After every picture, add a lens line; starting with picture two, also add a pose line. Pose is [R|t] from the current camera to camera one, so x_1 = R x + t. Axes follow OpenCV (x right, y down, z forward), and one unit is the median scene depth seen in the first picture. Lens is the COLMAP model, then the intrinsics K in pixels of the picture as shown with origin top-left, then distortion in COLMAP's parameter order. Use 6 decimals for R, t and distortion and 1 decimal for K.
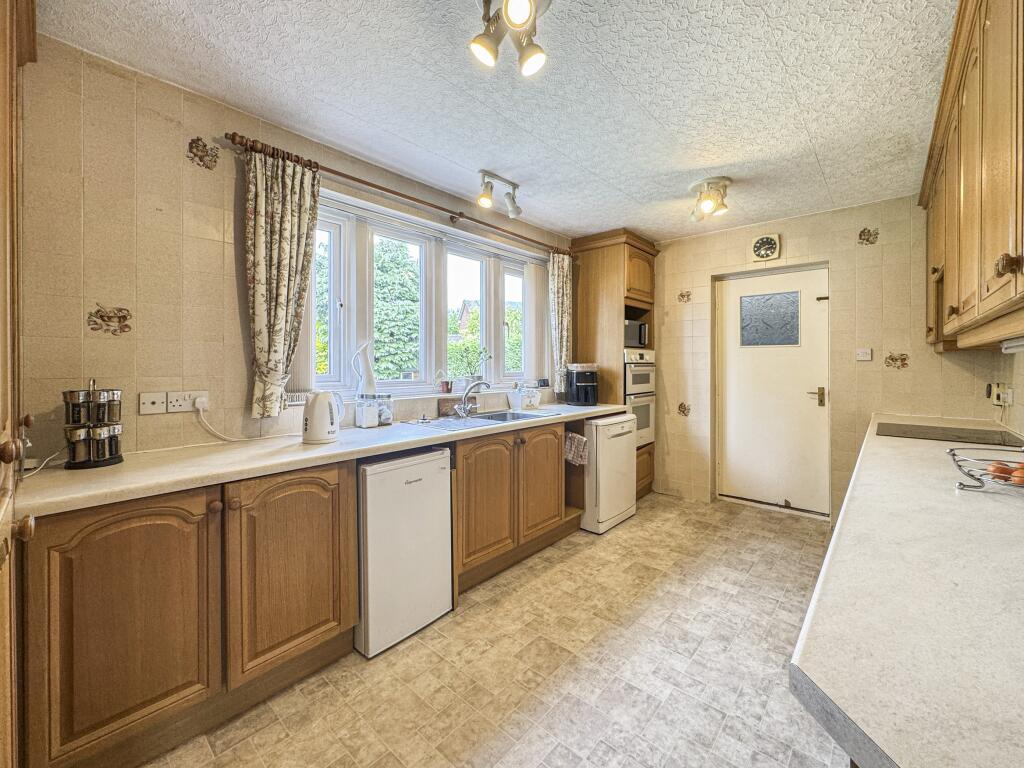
lens RADIAL K [[449.1, 0, 508.5], [0, 449.1, 364.5], [0, 0, 1]] dist [-0.000533, -0.000072]
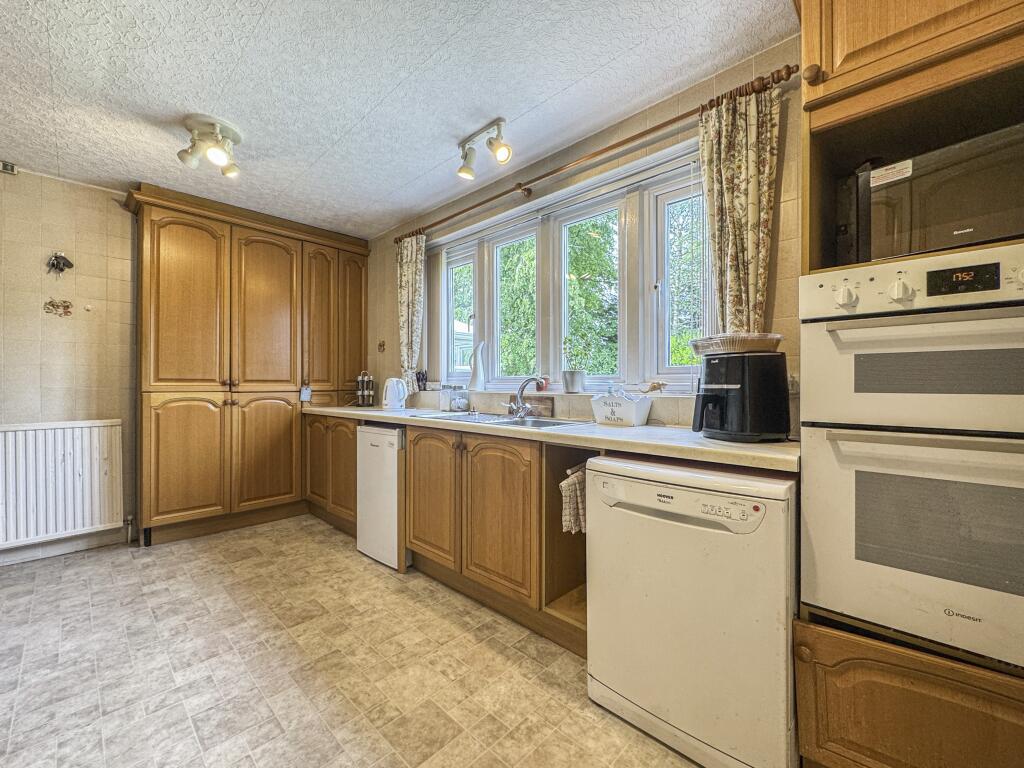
lens RADIAL K [[421.0, 0, 512.0], [0, 421.0, 384.0], [0, 0, 1]] dist [-0.000295, -0.000257]
pose [[-0.054461, -0.001848, -0.998514, 0.895935], [-0.004633, 0.999988, -0.001598, 0.067845], [0.998505, 0.004539, -0.054469, 1.295160]]
